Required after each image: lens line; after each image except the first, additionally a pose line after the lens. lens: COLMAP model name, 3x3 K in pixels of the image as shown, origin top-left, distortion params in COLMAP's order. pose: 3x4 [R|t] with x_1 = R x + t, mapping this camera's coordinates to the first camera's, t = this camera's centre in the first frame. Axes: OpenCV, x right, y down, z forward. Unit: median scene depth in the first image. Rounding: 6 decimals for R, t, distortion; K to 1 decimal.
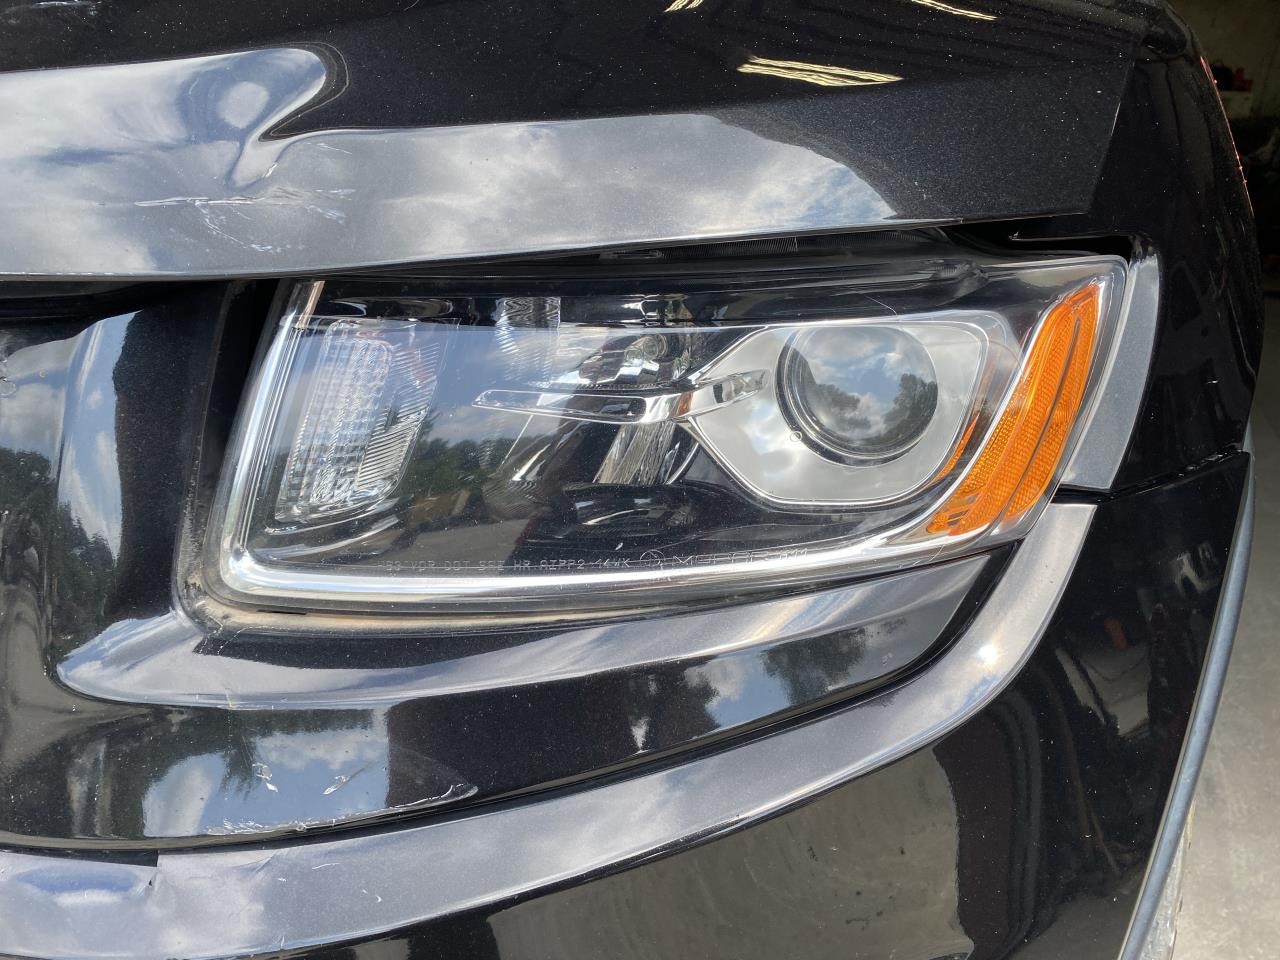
lens RADIAL K [[975.8, 0, 617.1], [0, 975.8, 485.6], [0, 0, 1]] dist [0.036197, -0.030682]
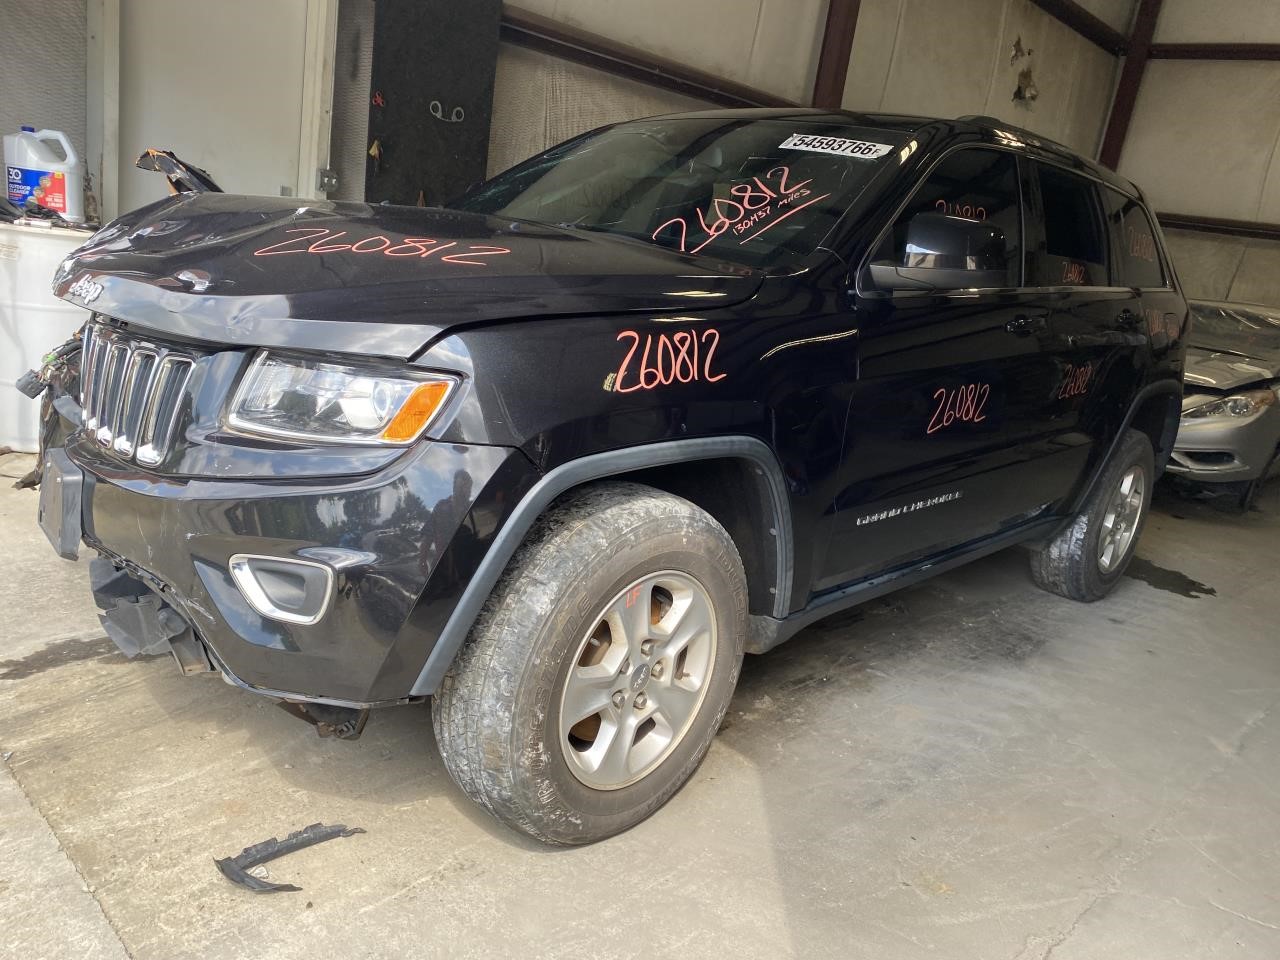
lens RADIAL K [[974.6, 0, 640.5], [0, 974.6, 496.3], [0, 0, 1]] dist [0.021991, -0.007340]
pose [[0.921484, 0.180379, -0.343993, 2.387998], [-0.237547, 0.962409, -0.131682, 0.485403], [0.307309, 0.203057, 0.929693, -1.955114]]
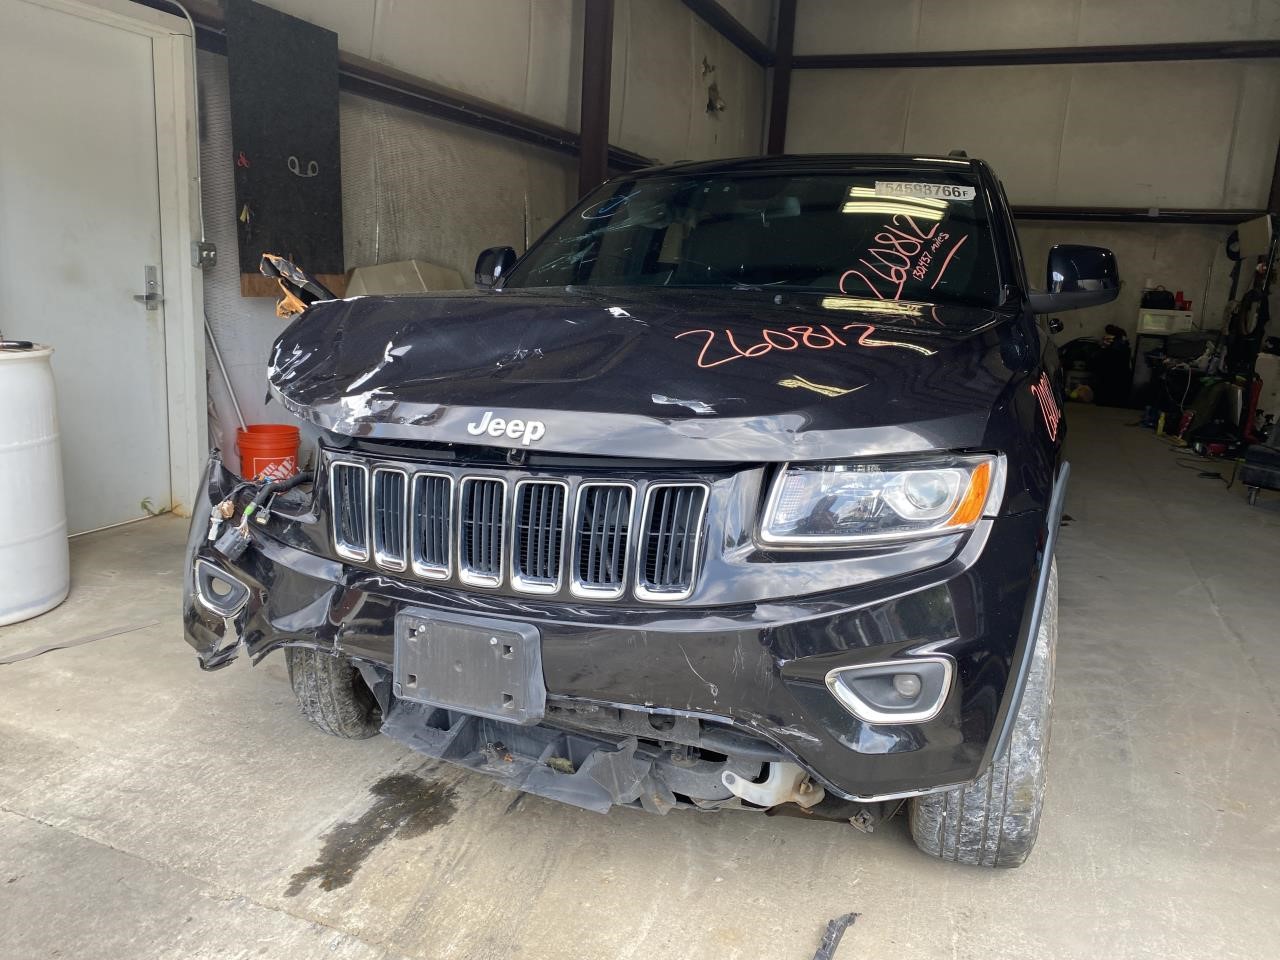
lens RADIAL K [[975.8, 0, 617.1], [0, 975.8, 485.6], [0, 0, 1]] dist [0.036197, -0.030682]
pose [[0.999955, -0.006564, -0.006887, -0.895700], [0.005156, 0.982253, -0.187492, 0.571839], [0.007996, 0.187448, 0.982242, -2.646294]]
